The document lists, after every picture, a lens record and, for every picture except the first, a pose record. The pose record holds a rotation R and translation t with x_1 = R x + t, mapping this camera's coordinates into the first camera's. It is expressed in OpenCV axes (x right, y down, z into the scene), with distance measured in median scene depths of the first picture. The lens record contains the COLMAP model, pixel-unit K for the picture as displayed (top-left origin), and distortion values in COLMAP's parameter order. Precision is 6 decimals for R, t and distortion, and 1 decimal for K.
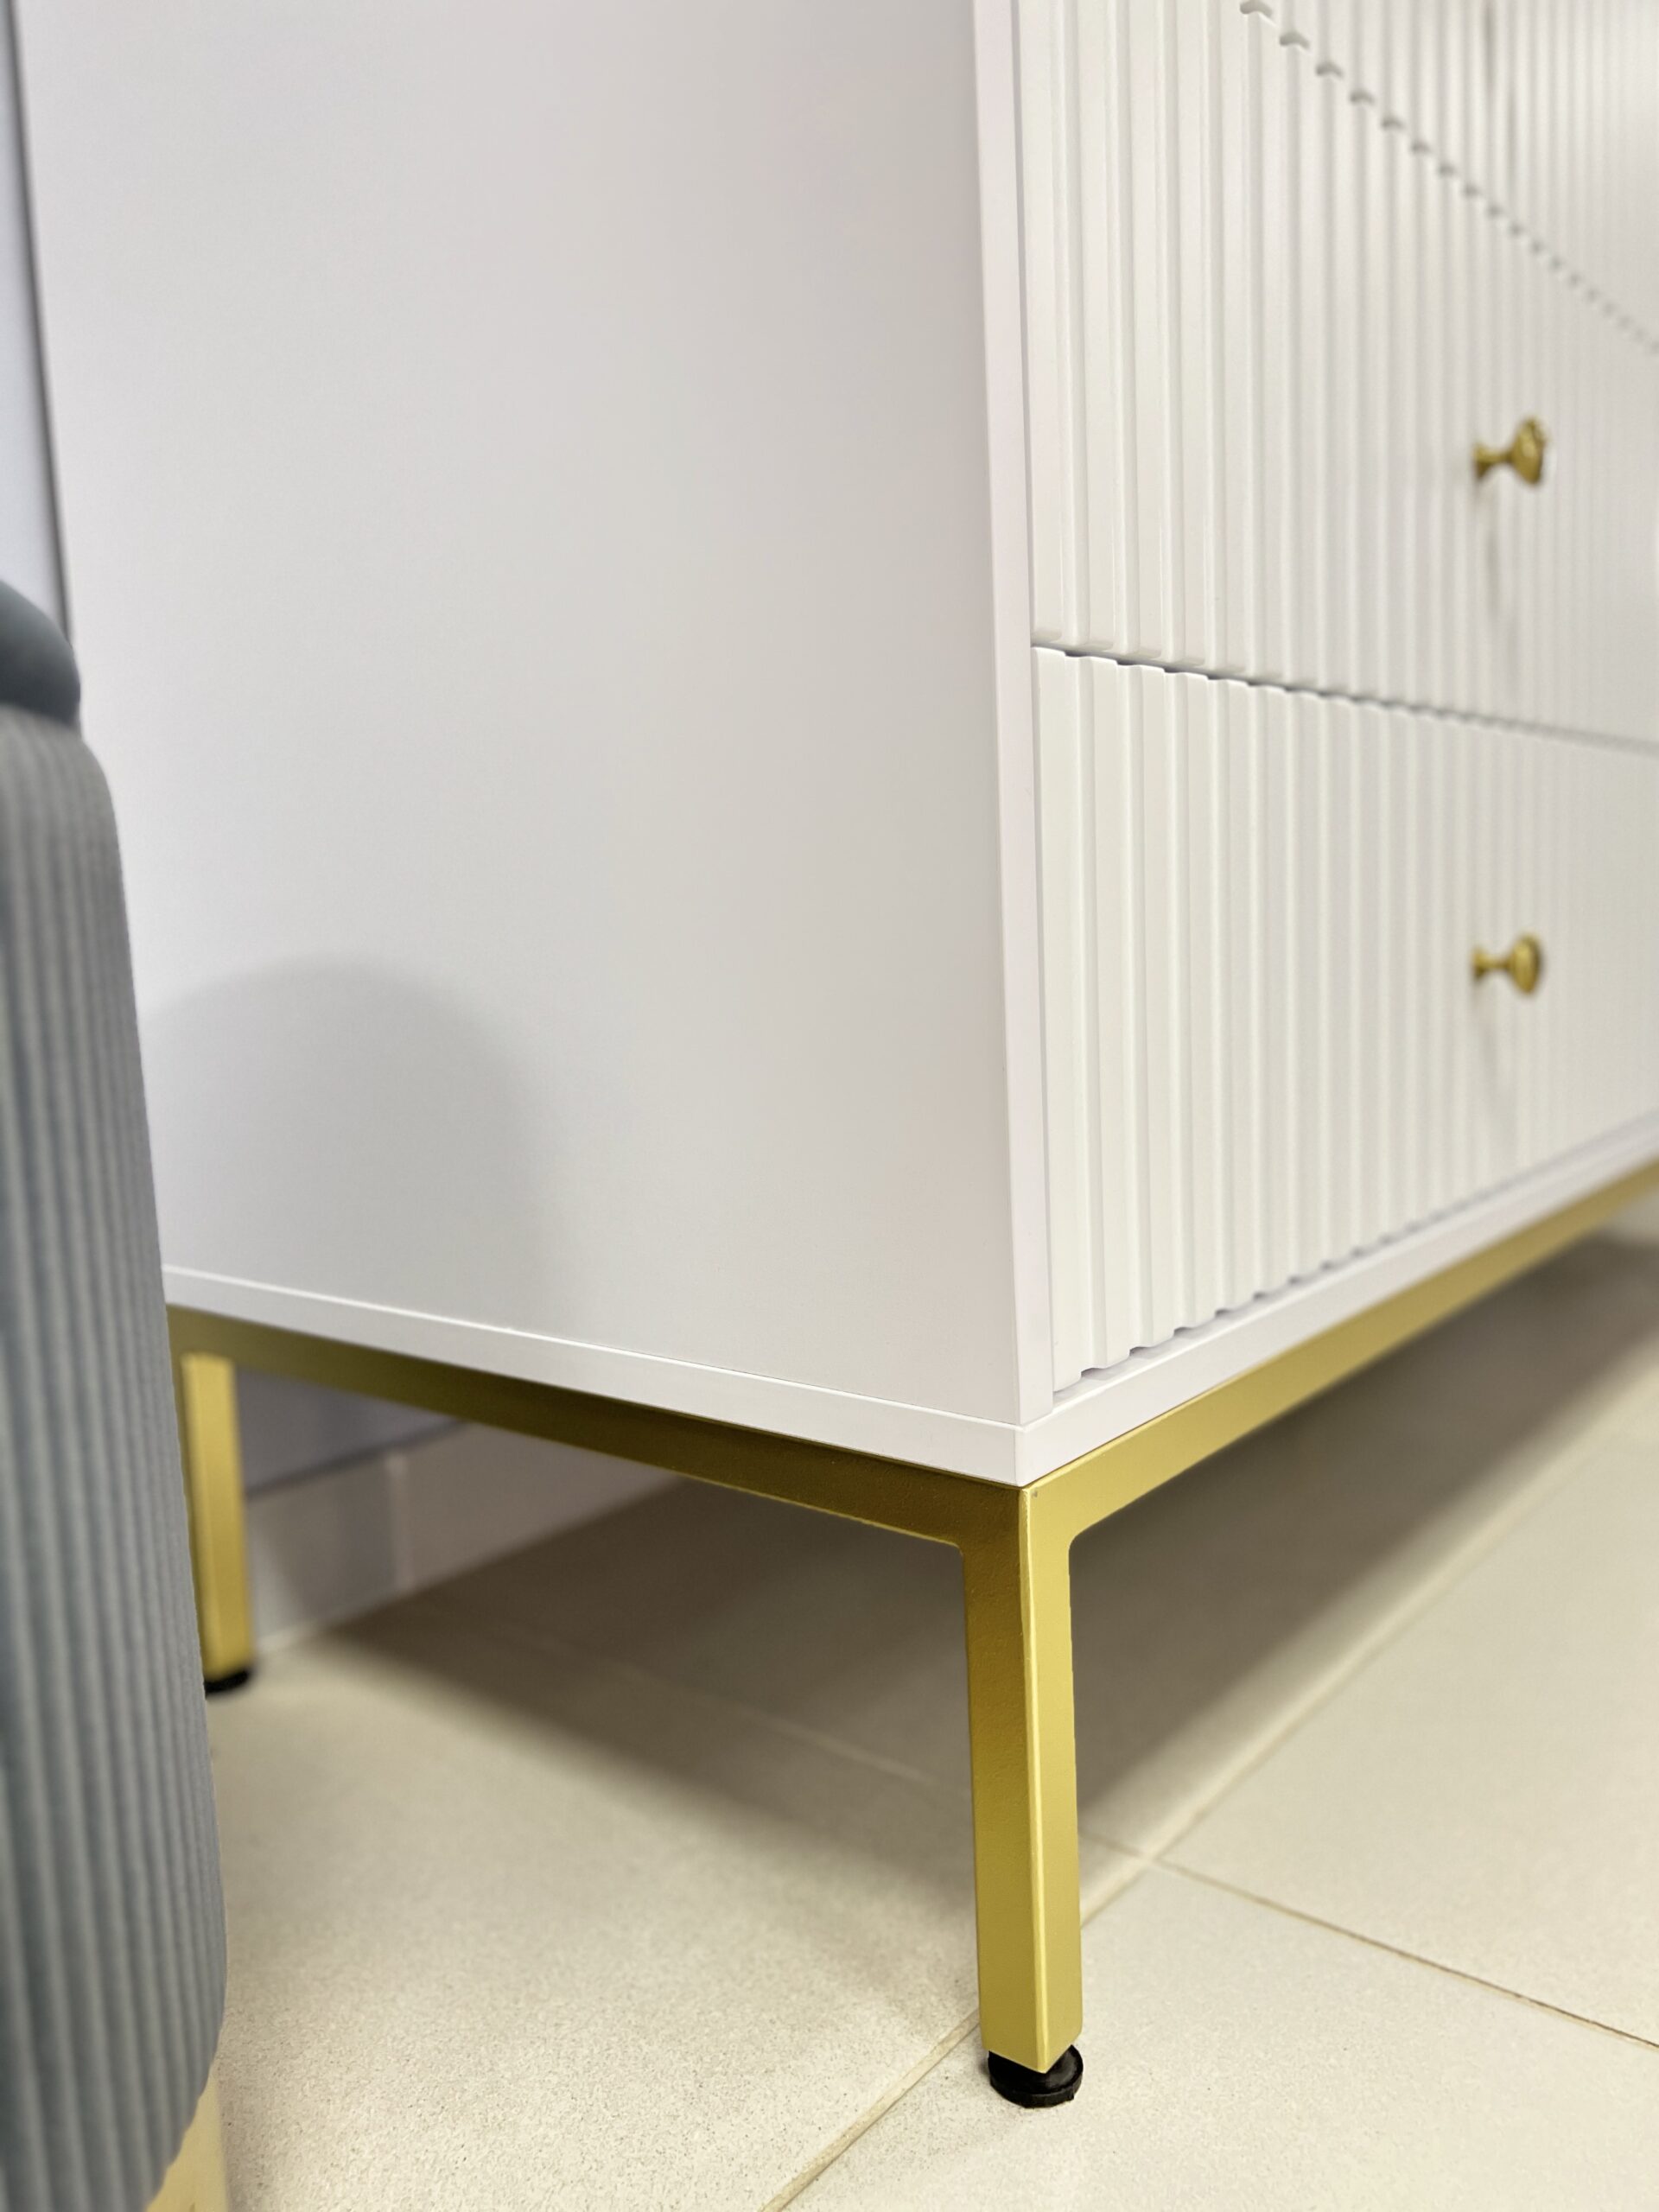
lens RADIAL K [[1663.6, 0, 829.7], [0, 1663.6, 1114.4], [0, 0, 1]] dist [0.023069, -0.040334]
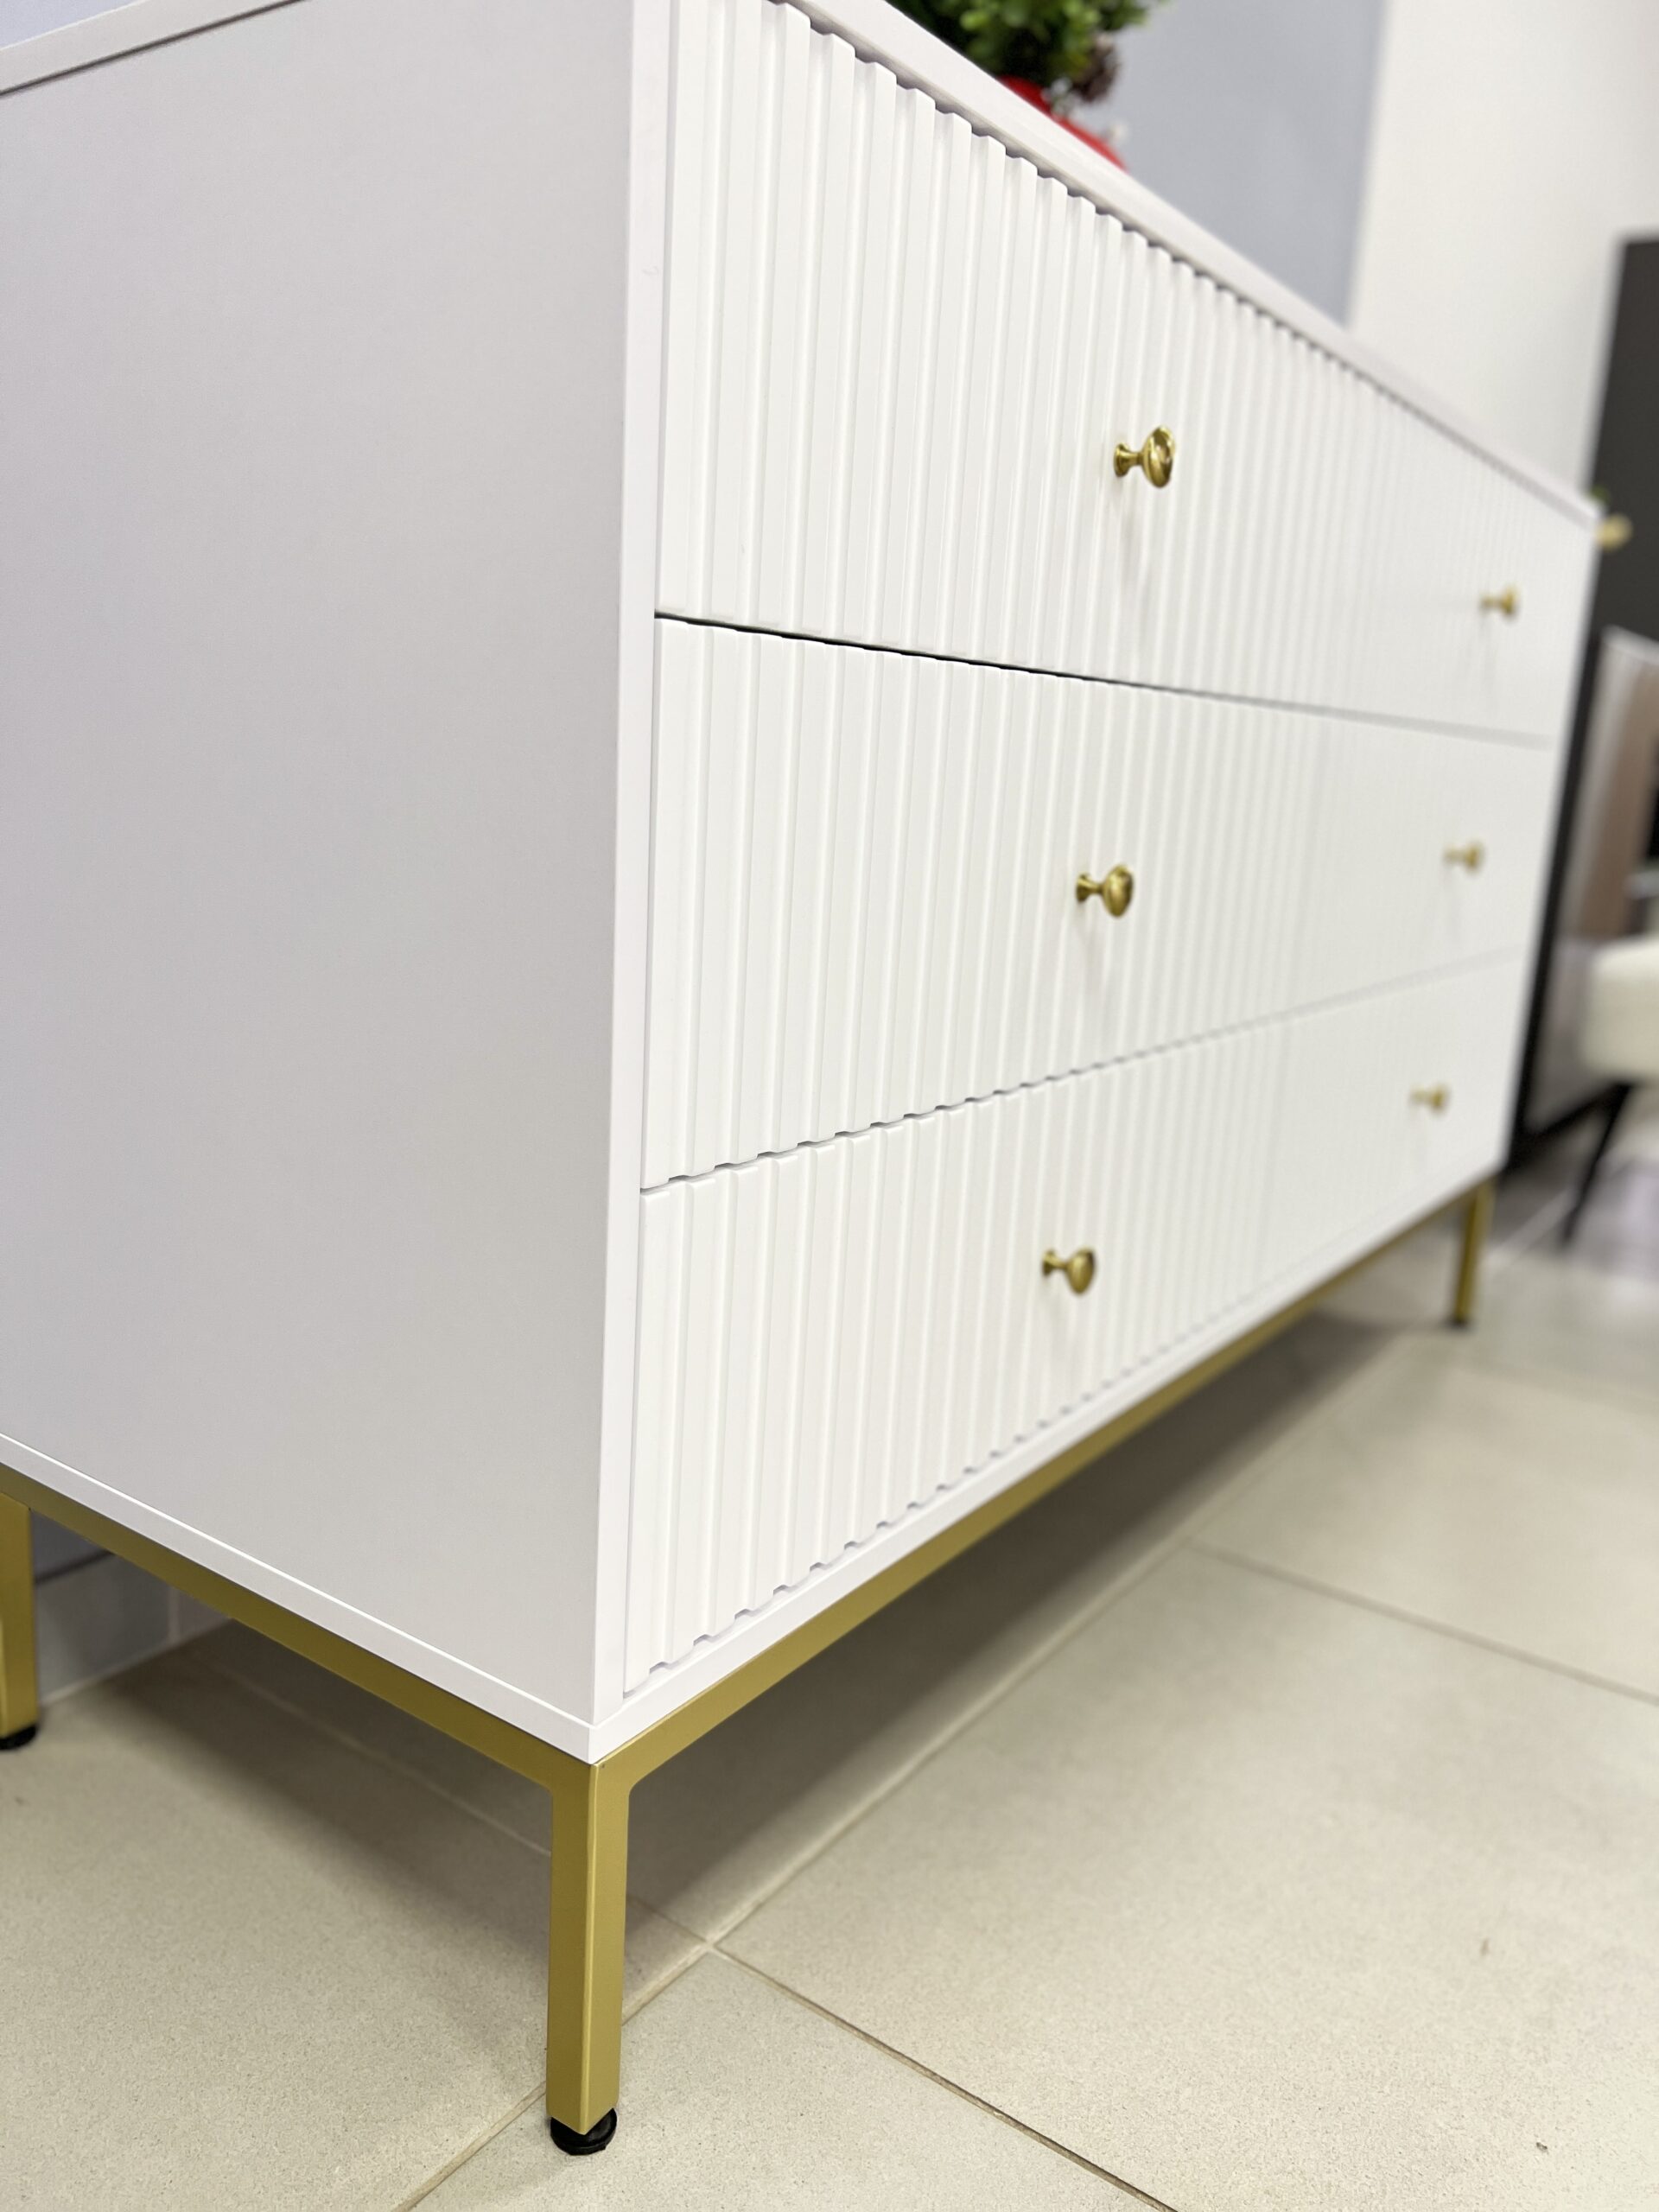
lens RADIAL K [[1663.6, 0, 826.9], [0, 1663.6, 1095.3], [0, 0, 1]] dist [0.023069, -0.040334]
pose [[0.992137, 0.081152, 0.095280, 0.120114], [-0.089095, 0.992617, 0.082305, -0.438392], [-0.087897, -0.090147, 0.992042, -0.358464]]
